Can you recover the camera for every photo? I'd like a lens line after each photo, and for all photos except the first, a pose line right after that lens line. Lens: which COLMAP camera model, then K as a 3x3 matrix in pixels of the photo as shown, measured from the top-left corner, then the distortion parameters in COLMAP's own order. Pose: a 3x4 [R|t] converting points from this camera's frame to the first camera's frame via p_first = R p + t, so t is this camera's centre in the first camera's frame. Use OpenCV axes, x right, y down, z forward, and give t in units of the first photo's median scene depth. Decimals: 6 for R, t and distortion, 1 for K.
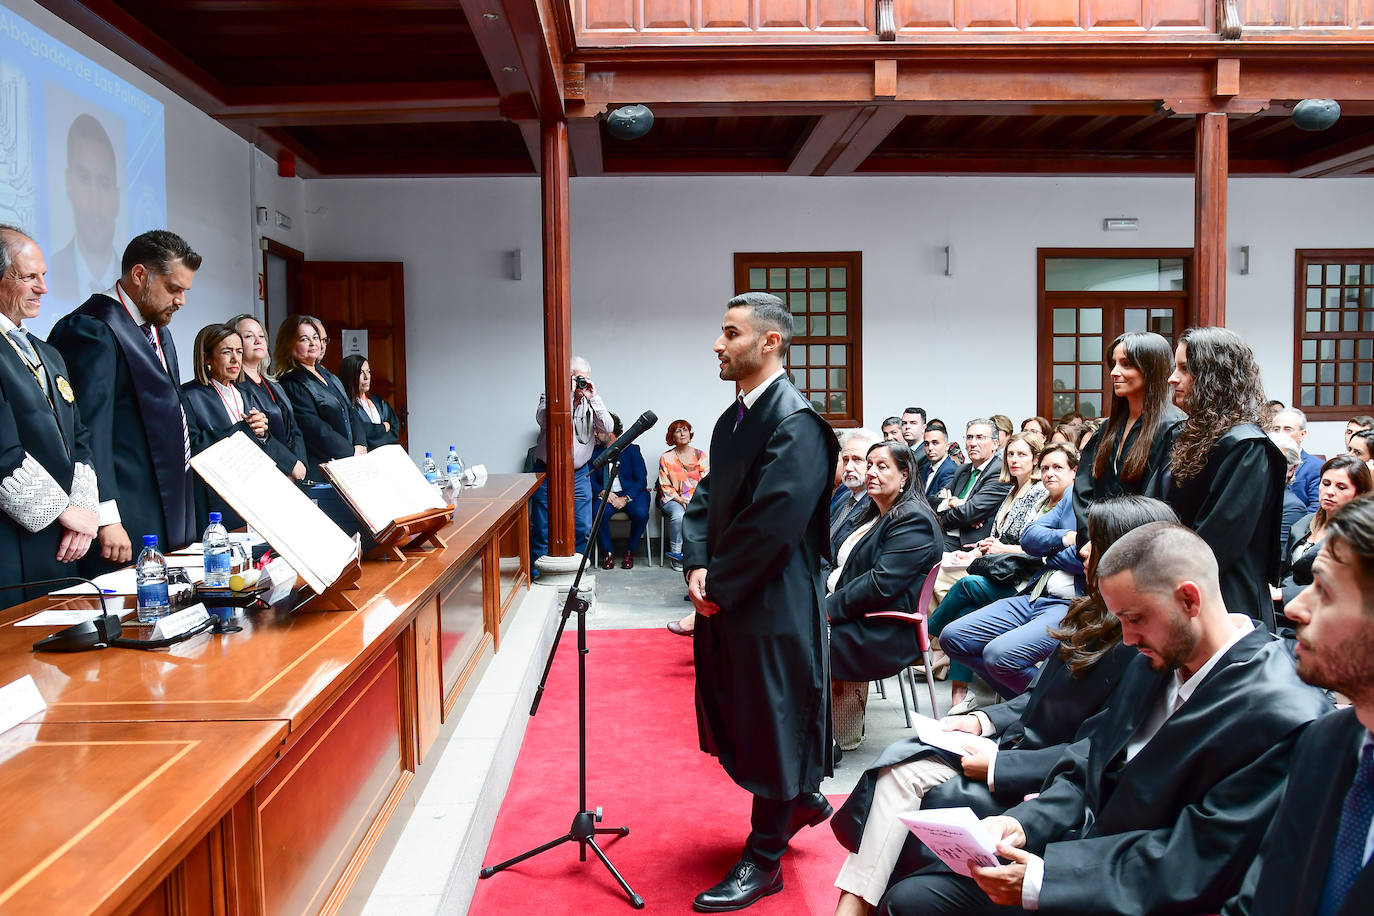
lens RADIAL K [[1125.3, 0, 718.0], [0, 1125.3, 459.3], [0, 0, 1]] dist [-0.007730, 0.010150]
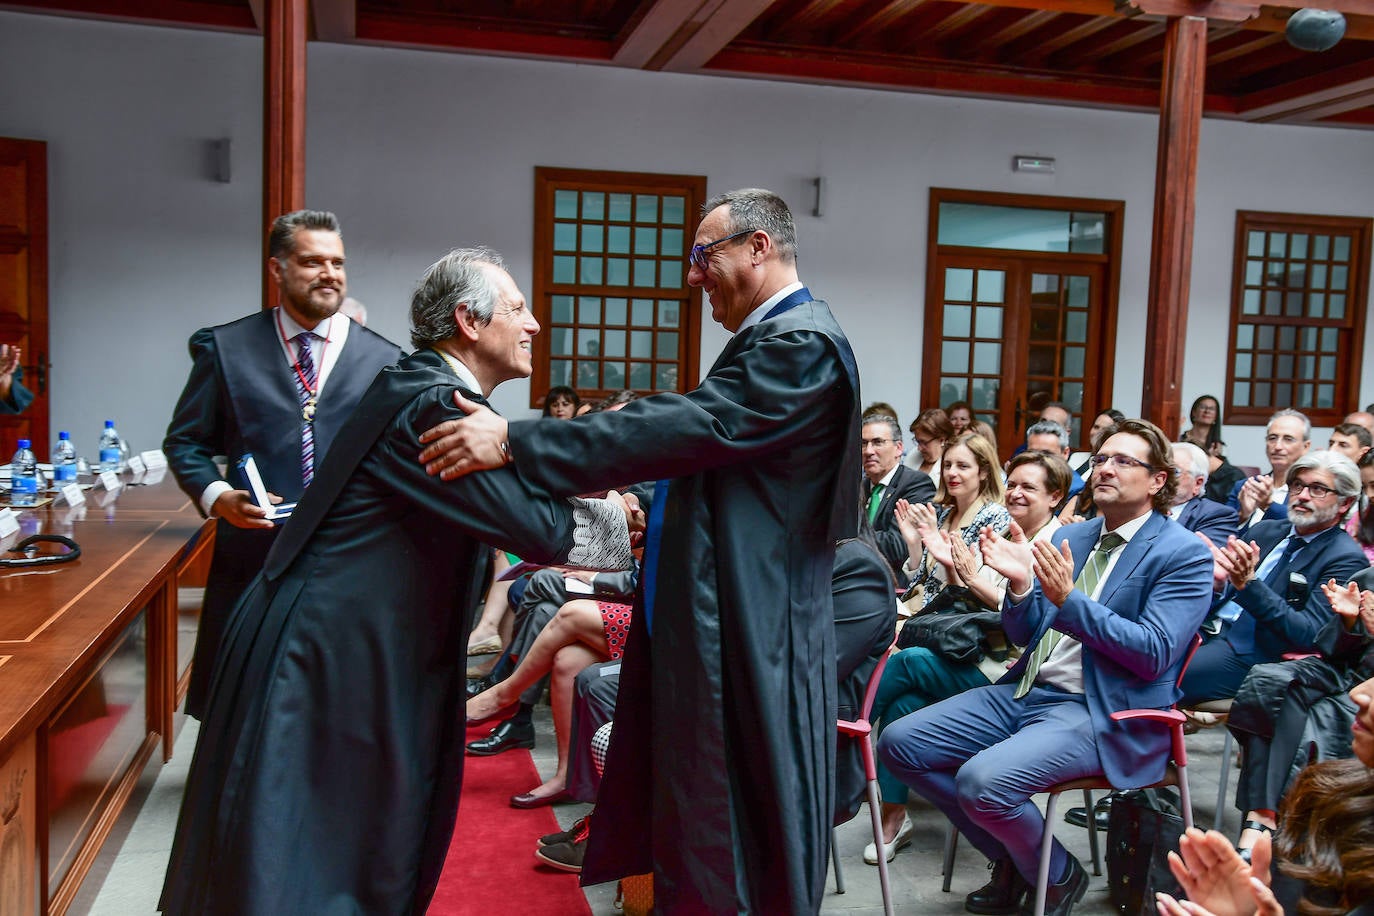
lens RADIAL K [[1303.8, 0, 697.9], [0, 1303.8, 465.5], [0, 0, 1]] dist [-0.024869, 0.017720]
pose [[0.984691, 0.029861, 0.171735, -0.021527], [-0.033447, 0.999278, 0.018028, -0.008229], [-0.171073, -0.023496, 0.984978, 0.145886]]
